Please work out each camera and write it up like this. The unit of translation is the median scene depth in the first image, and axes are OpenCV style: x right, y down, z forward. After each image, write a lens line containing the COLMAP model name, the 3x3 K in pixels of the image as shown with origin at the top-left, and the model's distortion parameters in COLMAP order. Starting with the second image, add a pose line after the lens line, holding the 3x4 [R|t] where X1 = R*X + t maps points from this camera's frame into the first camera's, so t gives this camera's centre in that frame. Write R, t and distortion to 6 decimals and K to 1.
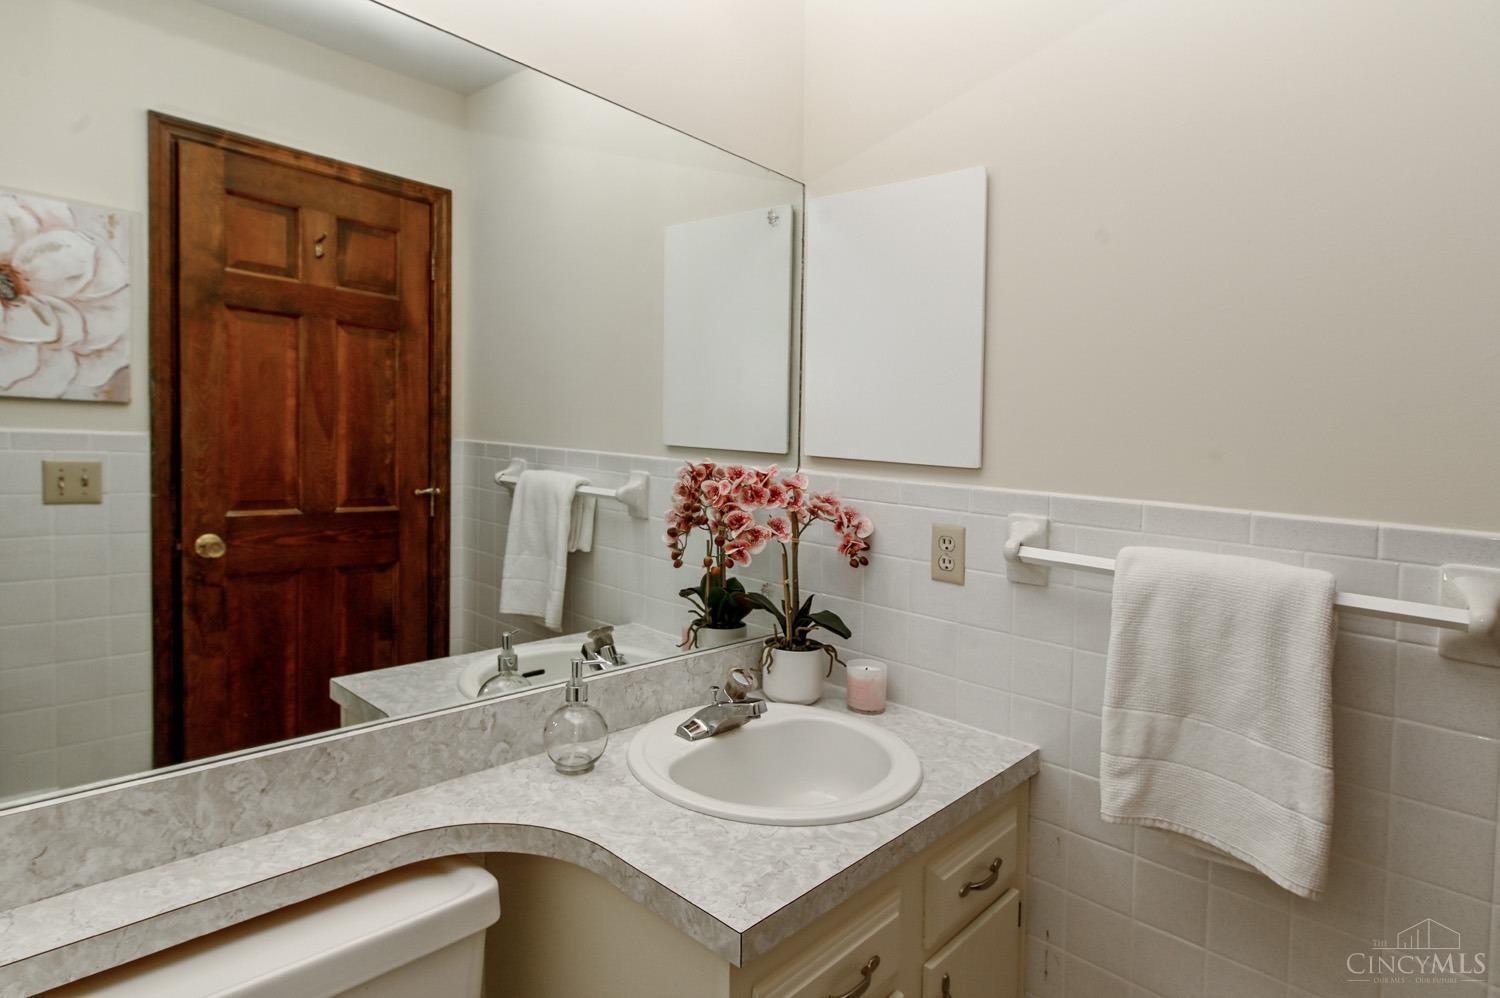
lens RADIAL K [[809.0, 0, 750.6], [0, 809.0, 449.0], [0, 0, 1]] dist [0.003732, -0.001808]
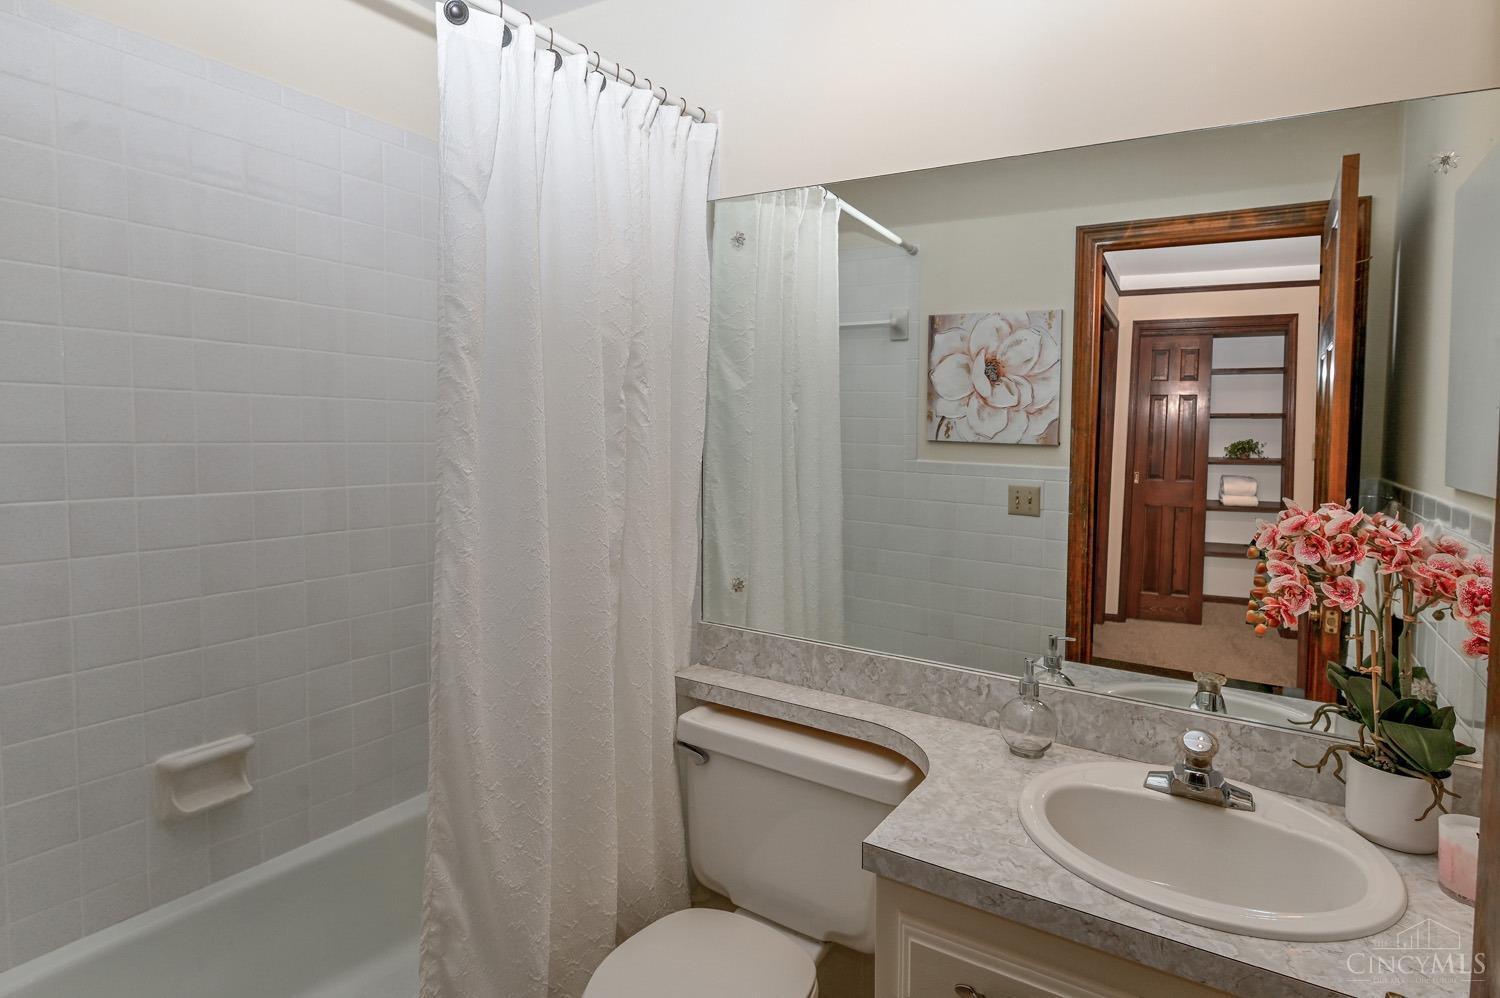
lens RADIAL K [[817.1, 0, 750.0], [0, 817.1, 499.0], [0, 0, 1]] dist [0.000932, -0.000848]
pose [[0.174589, 0.039948, -0.983831, 0.813475], [-0.035419, 0.998785, 0.034269, 0.007917], [0.984004, 0.028863, 0.175792, 0.385083]]
